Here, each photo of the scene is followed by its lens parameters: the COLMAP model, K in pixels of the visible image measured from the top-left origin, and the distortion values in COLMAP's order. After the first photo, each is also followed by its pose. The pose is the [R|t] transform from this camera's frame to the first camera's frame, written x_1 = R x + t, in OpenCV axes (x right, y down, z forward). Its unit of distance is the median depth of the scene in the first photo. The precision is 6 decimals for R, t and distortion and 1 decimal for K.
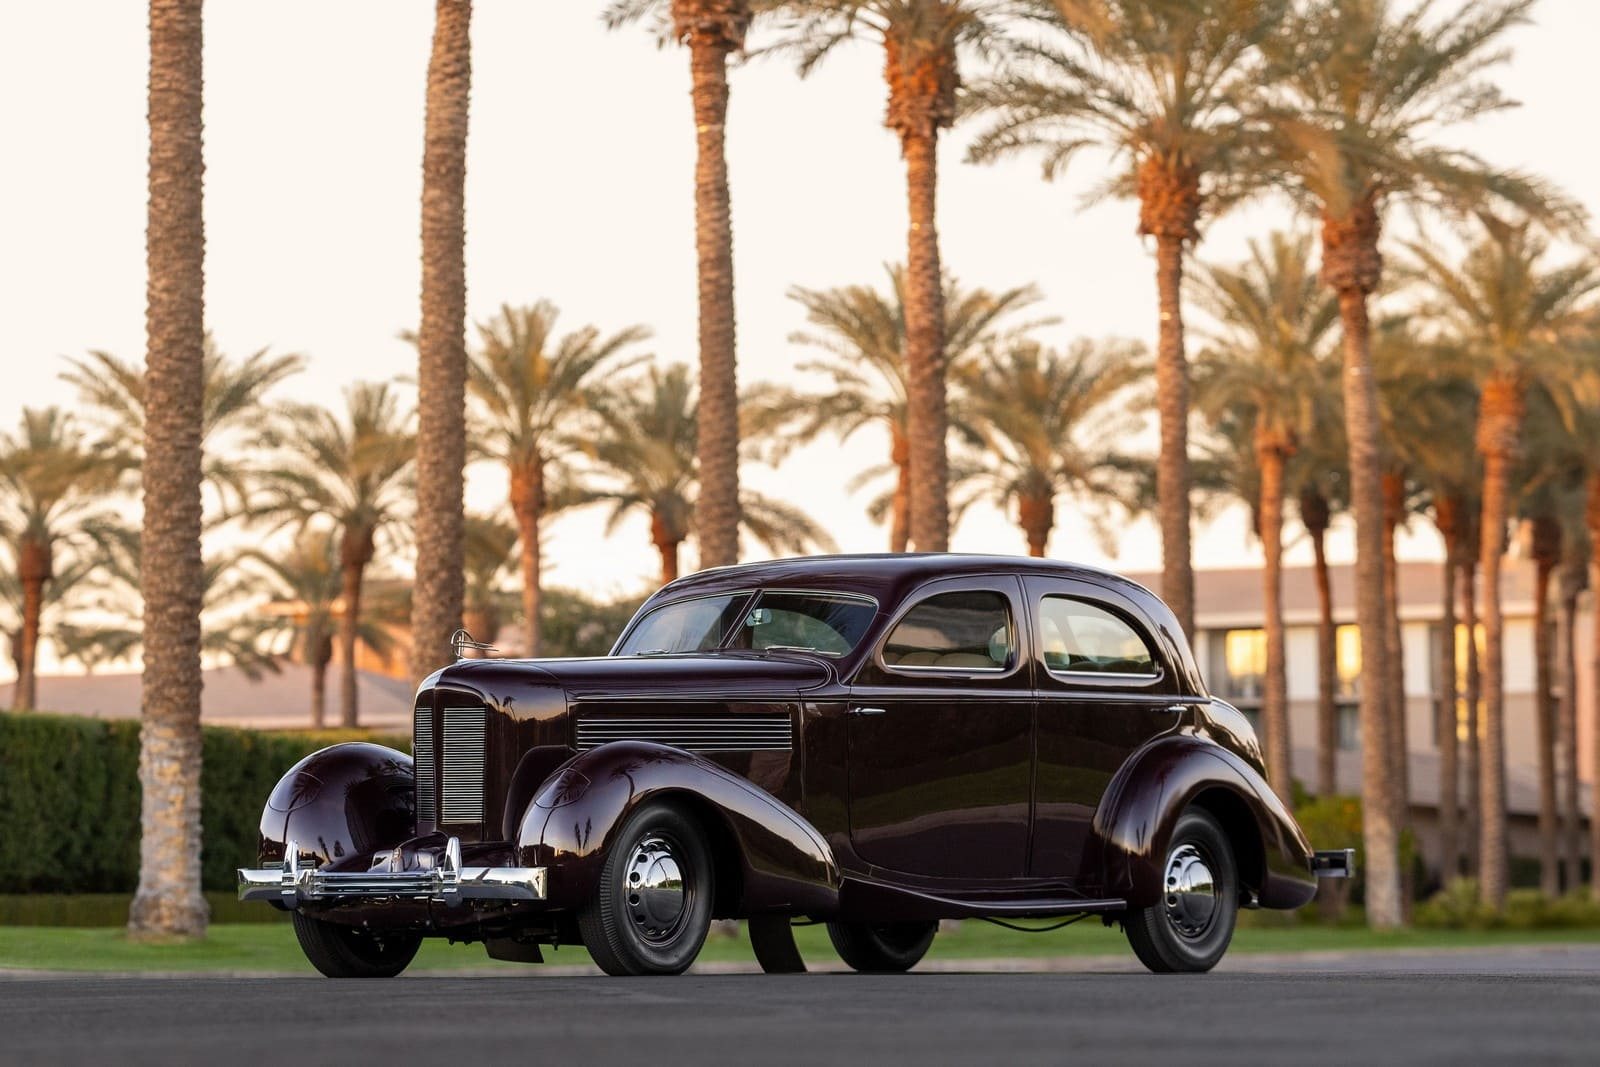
lens RADIAL K [[6255.0, 0, 800.0], [0, 6255.0, 533.5], [0, 0, 1]] dist [0.039266, -0.642339]
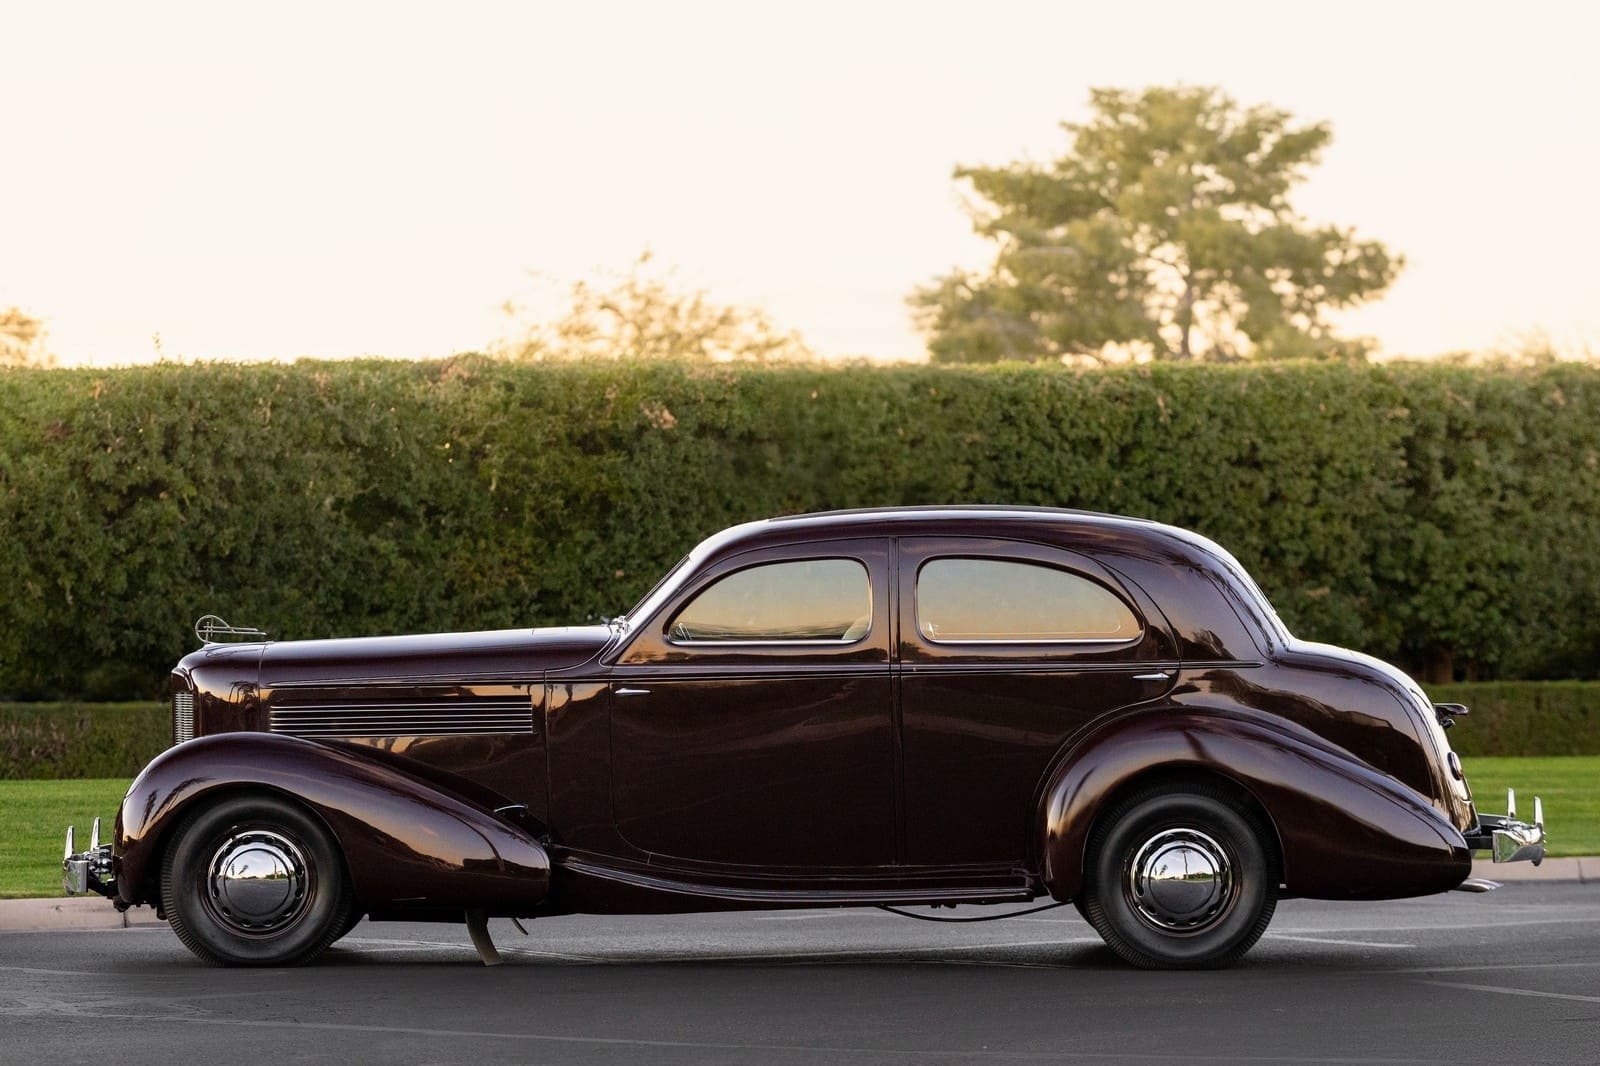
lens RADIAL K [[6458.7, 0, 800.0], [0, 6458.7, 533.0], [0, 0, 1]] dist [-0.058176, 3.356882]
pose [[0.610930, 0.000230, -0.791684, 0.343437], [0.049875, 0.998002, 0.038779, -0.013857], [0.790112, -0.063177, 0.609698, 0.181059]]
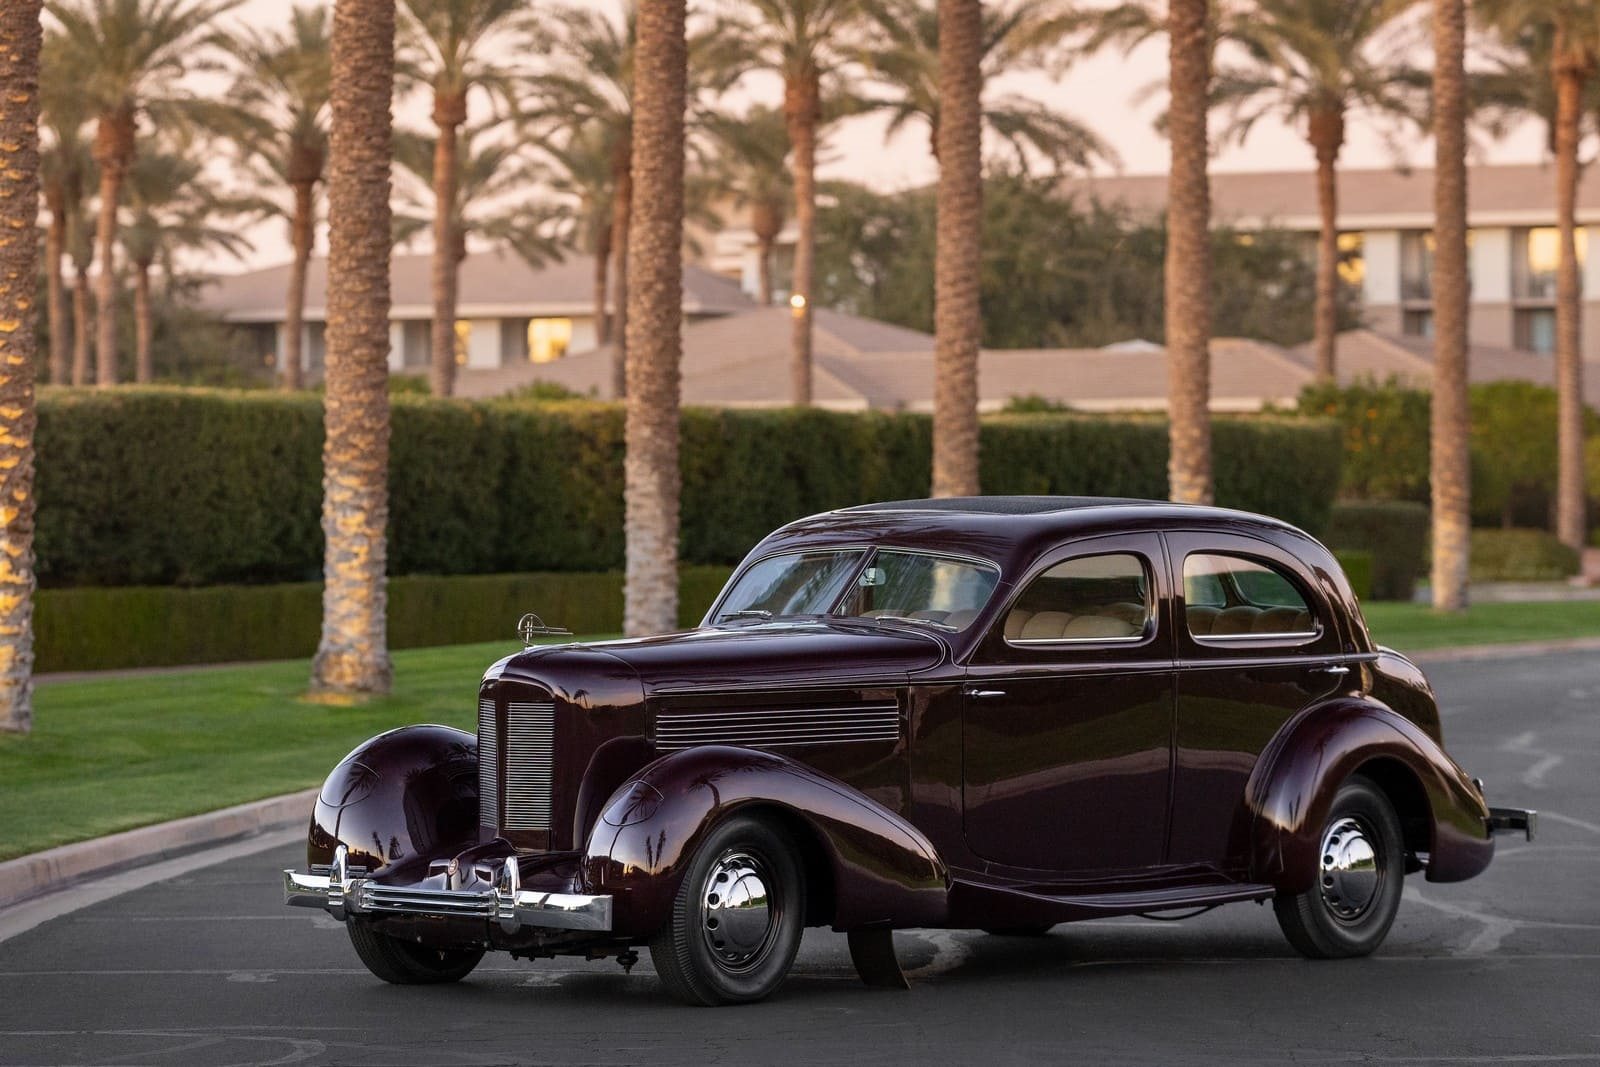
lens RADIAL K [[6297.5, 0, 800.0], [0, 6297.5, 533.5], [0, 0, 1]] dist [-0.031679, 3.301720]
pose [[0.998693, 0.014769, -0.048935, 0.012091], [-0.011193, 0.997300, 0.072573, -0.025924], [0.049875, -0.071930, 0.996162, 0.039212]]
